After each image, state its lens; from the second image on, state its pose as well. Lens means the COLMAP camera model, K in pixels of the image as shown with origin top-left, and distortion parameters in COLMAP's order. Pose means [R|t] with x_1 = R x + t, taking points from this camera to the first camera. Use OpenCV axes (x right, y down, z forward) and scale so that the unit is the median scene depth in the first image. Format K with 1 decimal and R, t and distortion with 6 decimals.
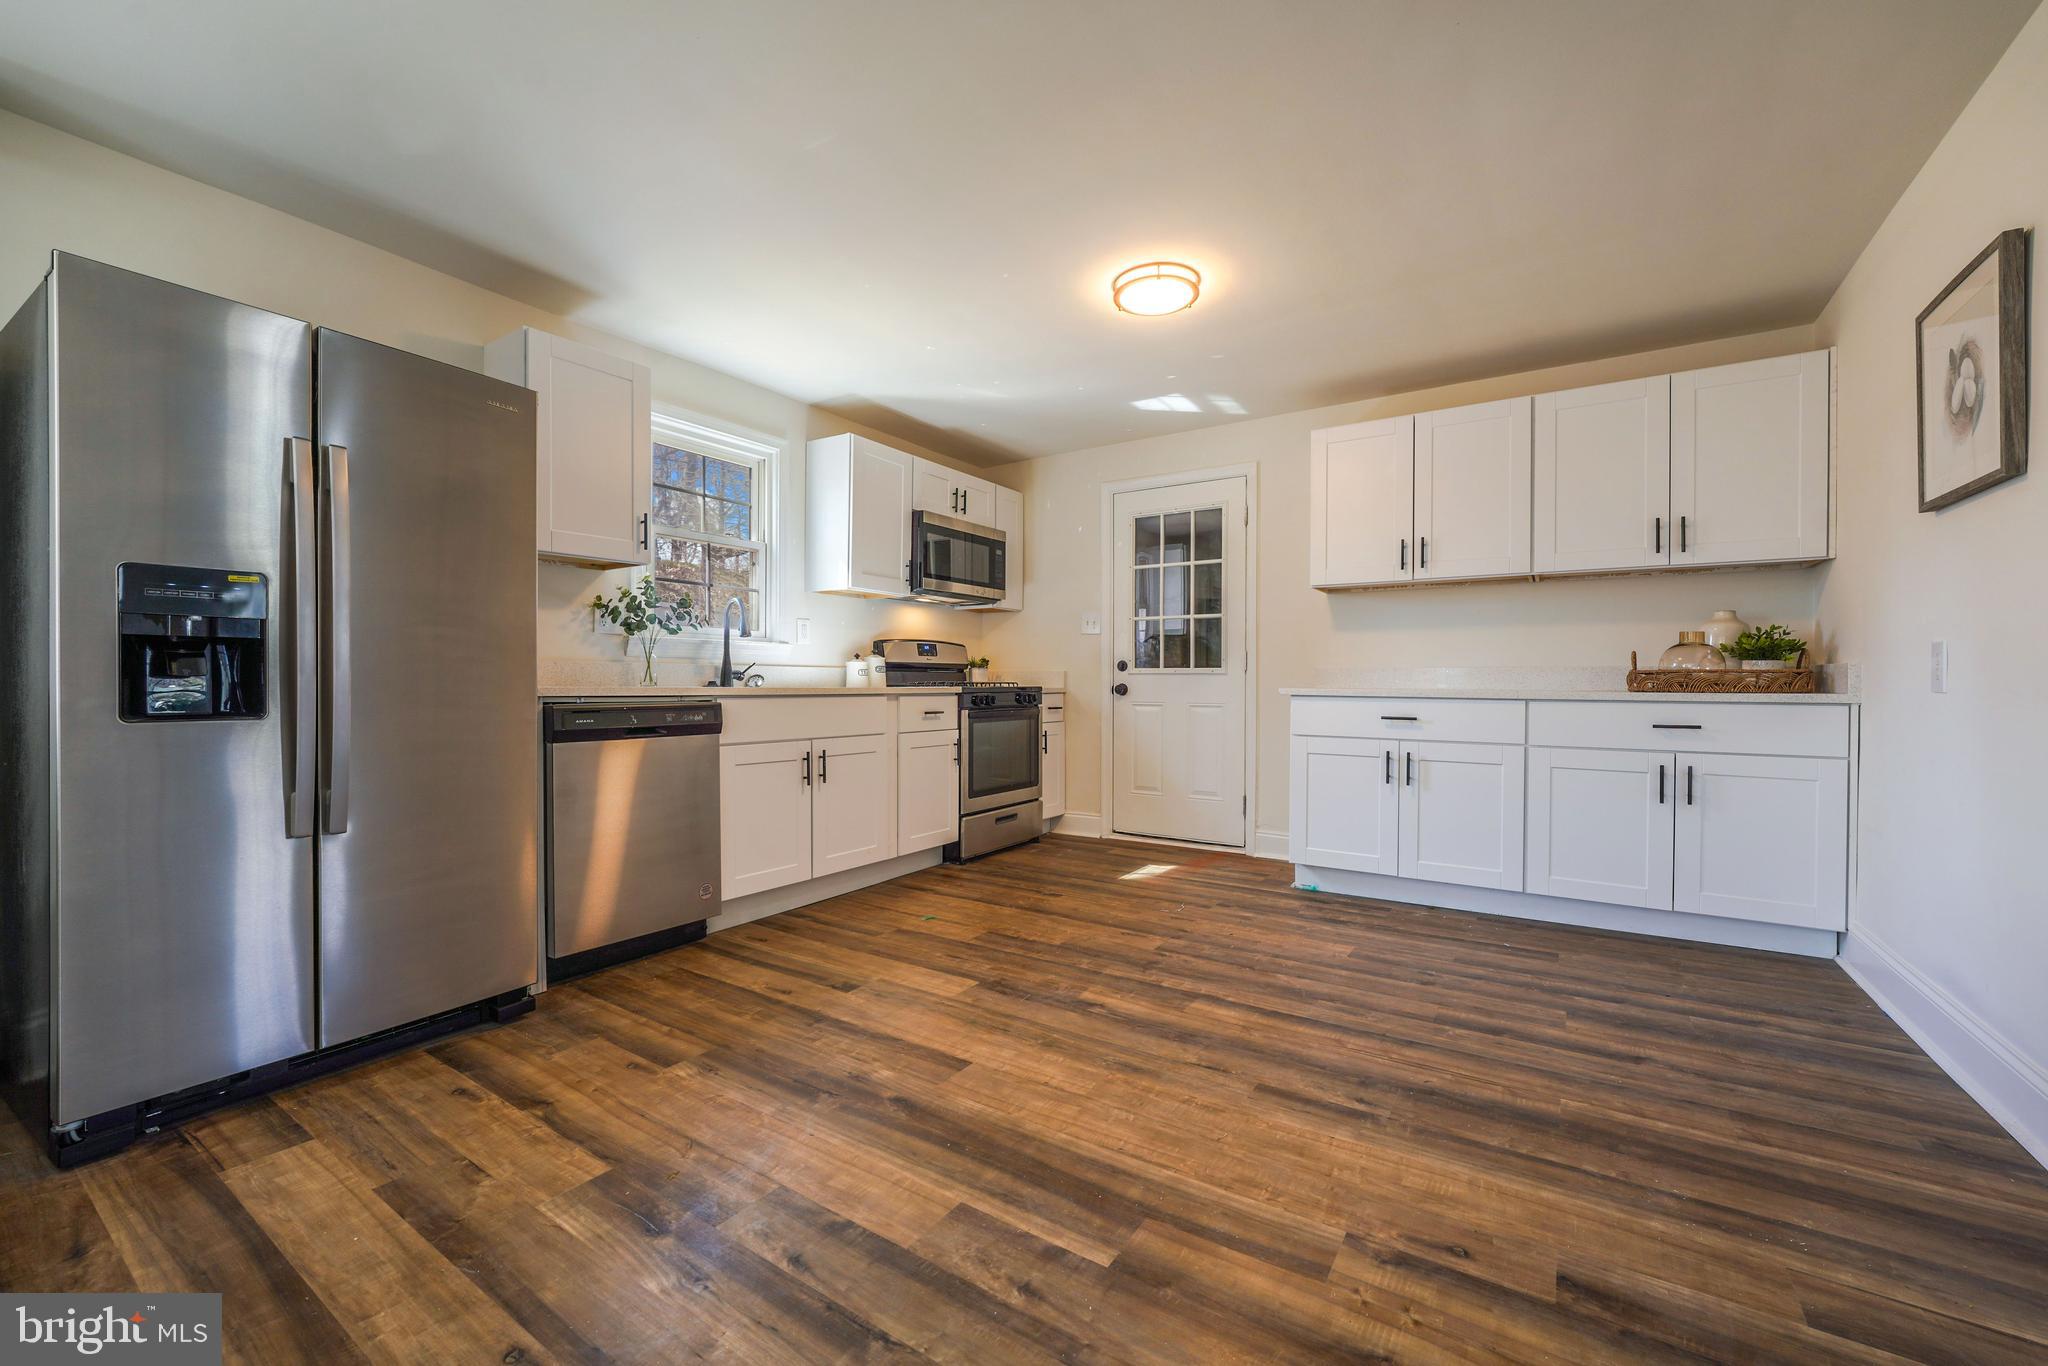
lens RADIAL K [[814.4, 0, 987.0], [0, 814.4, 688.2], [0, 0, 1]] dist [-0.001581, -0.000105]
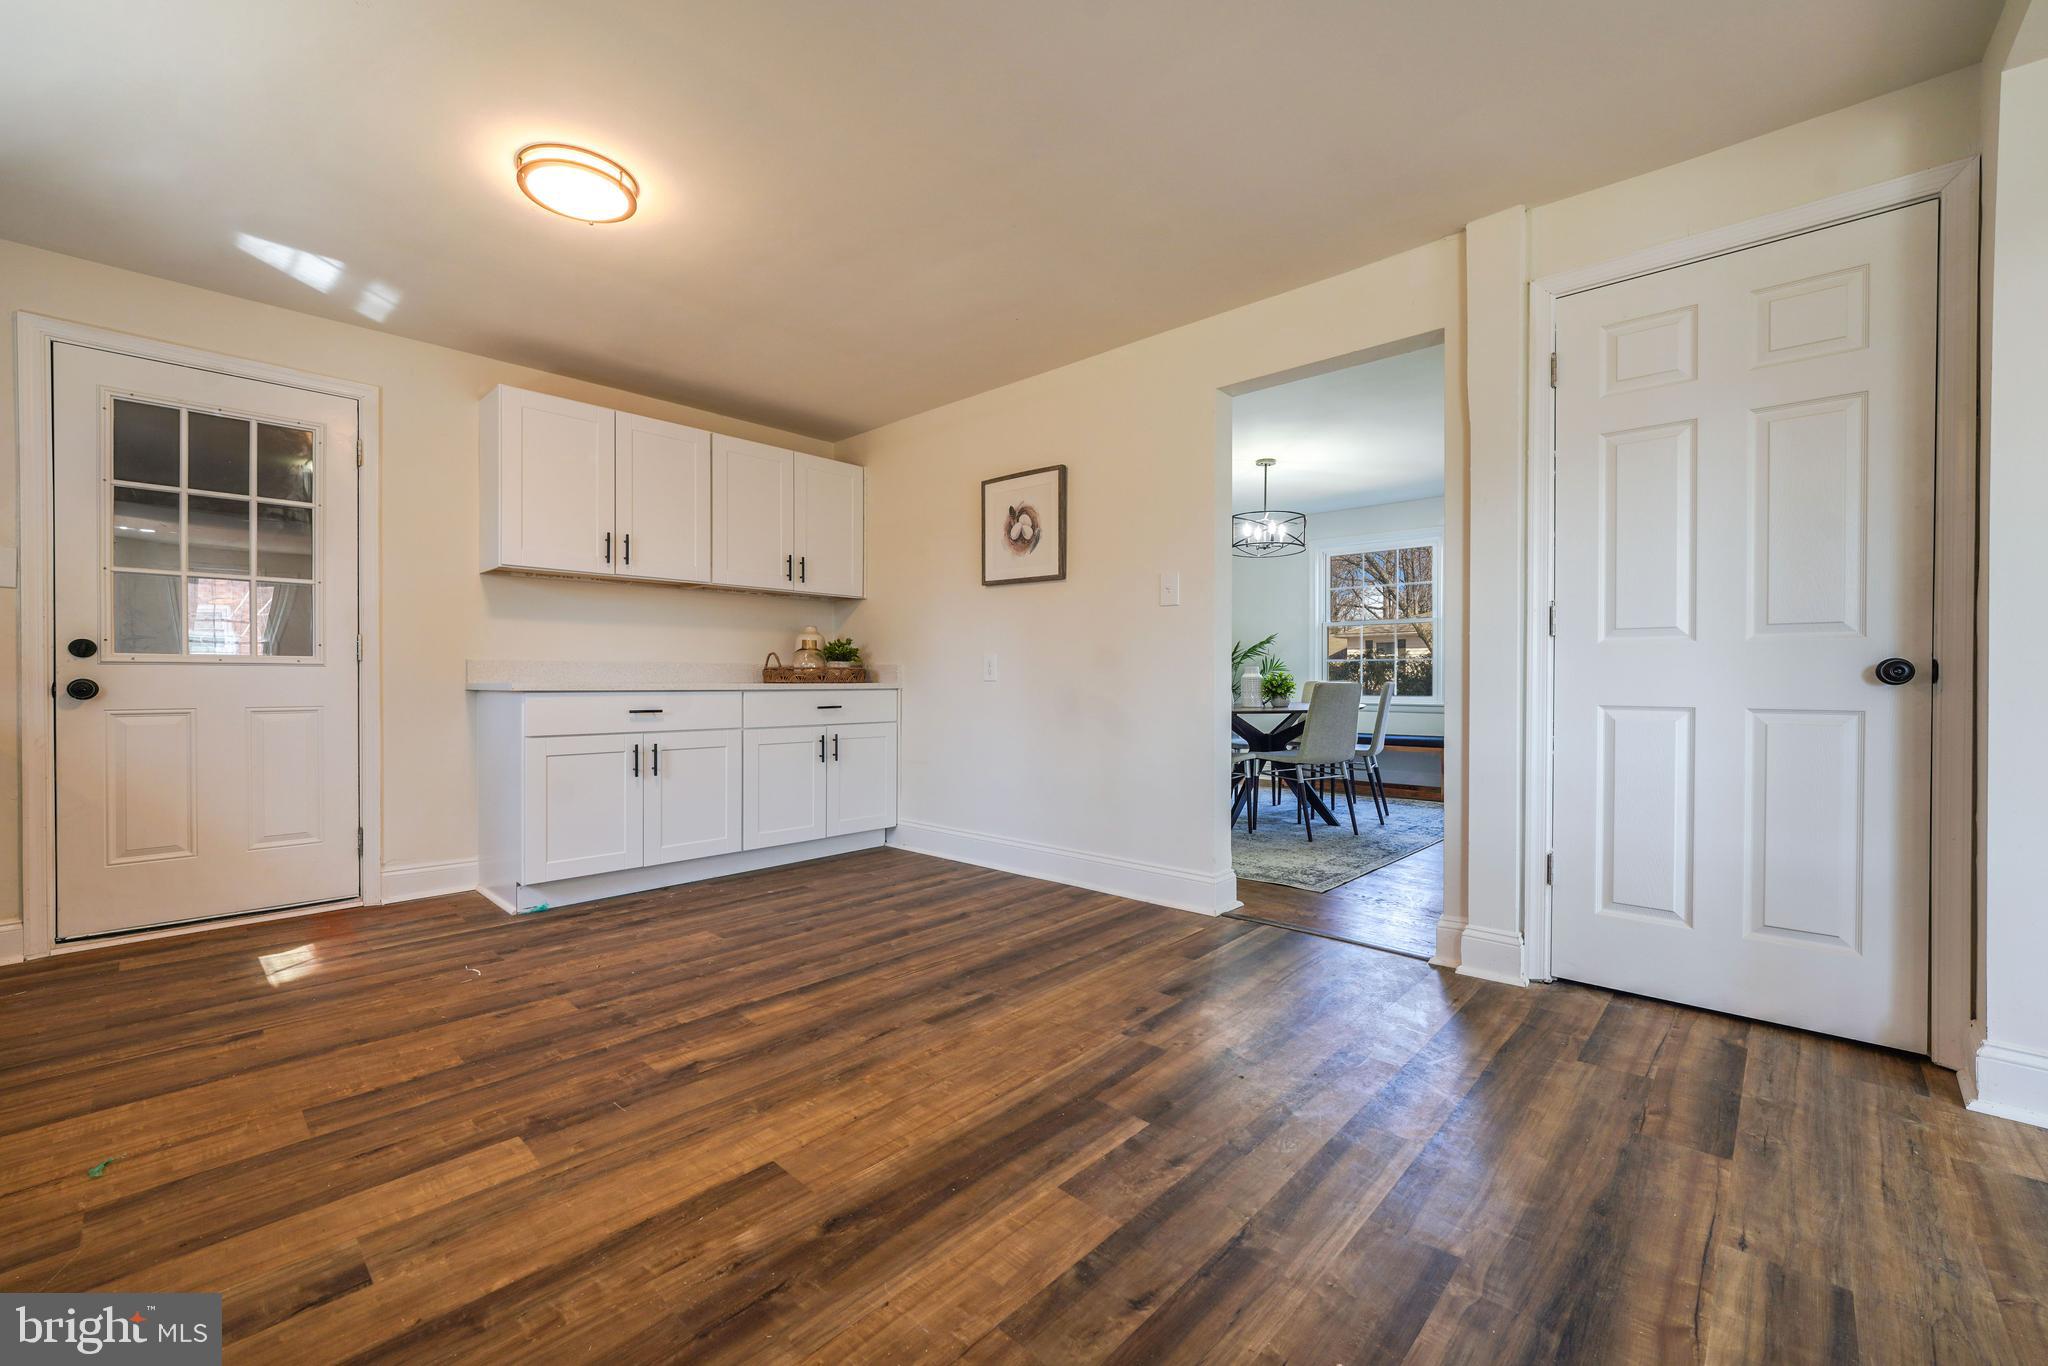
lens RADIAL K [[834.8, 0, 1015.9], [0, 834.8, 682.9], [0, 0, 1]] dist [-0.015312, 0.003627]
pose [[0.147831, -0.005613, 0.988997, -0.586706], [0.008669, 0.999953, 0.004379, 0.001500], [-0.988975, 0.007926, 0.147873, 0.498908]]
